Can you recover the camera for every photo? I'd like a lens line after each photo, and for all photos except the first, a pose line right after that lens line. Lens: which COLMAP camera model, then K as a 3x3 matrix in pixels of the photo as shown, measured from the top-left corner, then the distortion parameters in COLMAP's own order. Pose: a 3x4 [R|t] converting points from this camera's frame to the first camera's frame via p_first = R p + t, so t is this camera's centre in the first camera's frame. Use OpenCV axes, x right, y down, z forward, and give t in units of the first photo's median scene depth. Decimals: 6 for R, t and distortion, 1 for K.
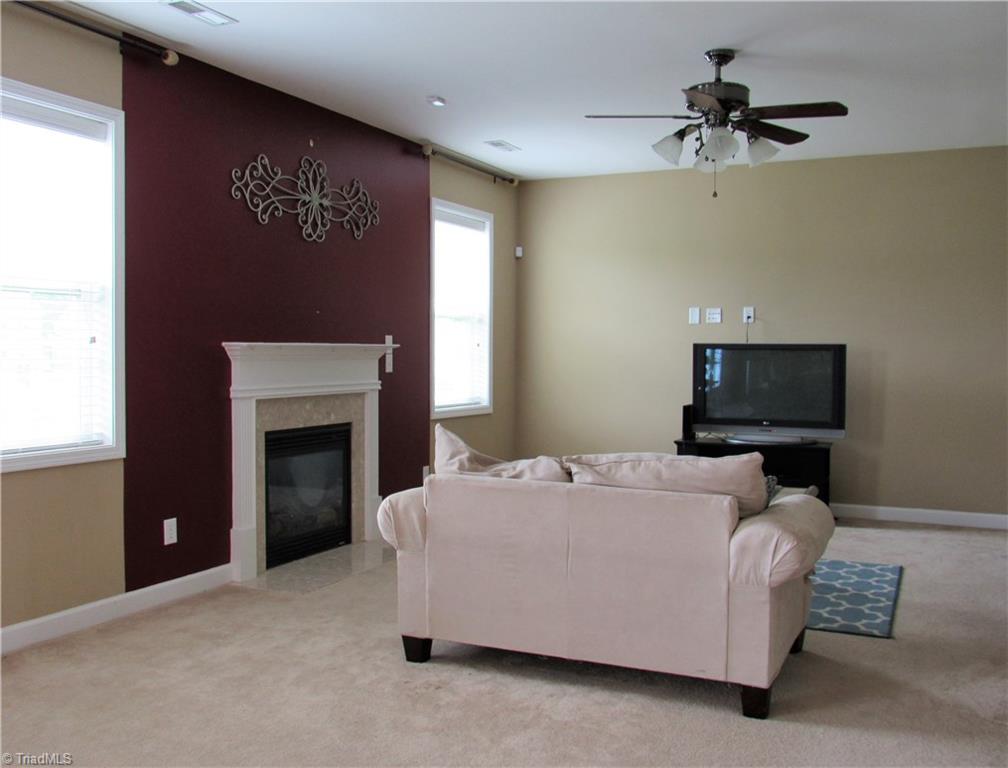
lens RADIAL K [[971.1, 0, 504.7], [0, 971.1, 384.5], [0, 0, 1]] dist [-0.008131, 0.000000]
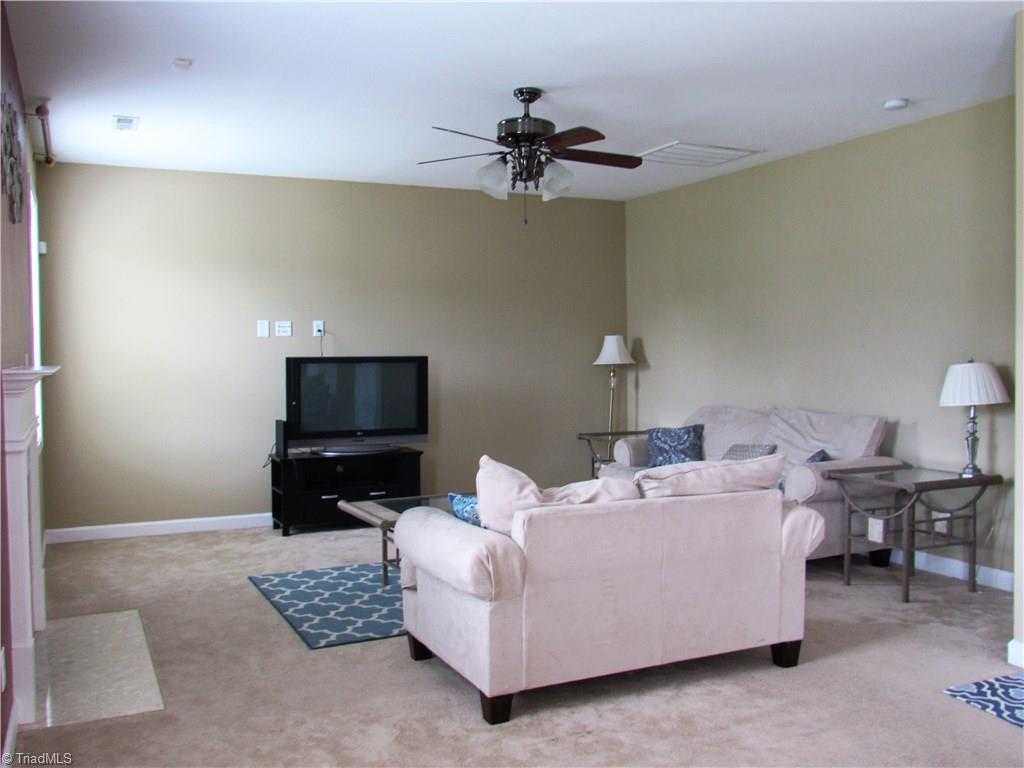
lens RADIAL K [[947.1, 0, 512.4], [0, 947.1, 382.9], [0, 0, 1]] dist [-0.025643, 0.000000]
pose [[0.639007, -0.036028, 0.768357, -0.609838], [0.040692, 0.999087, 0.013004, -0.031511], [-0.768124, 0.022956, 0.639889, 0.348972]]
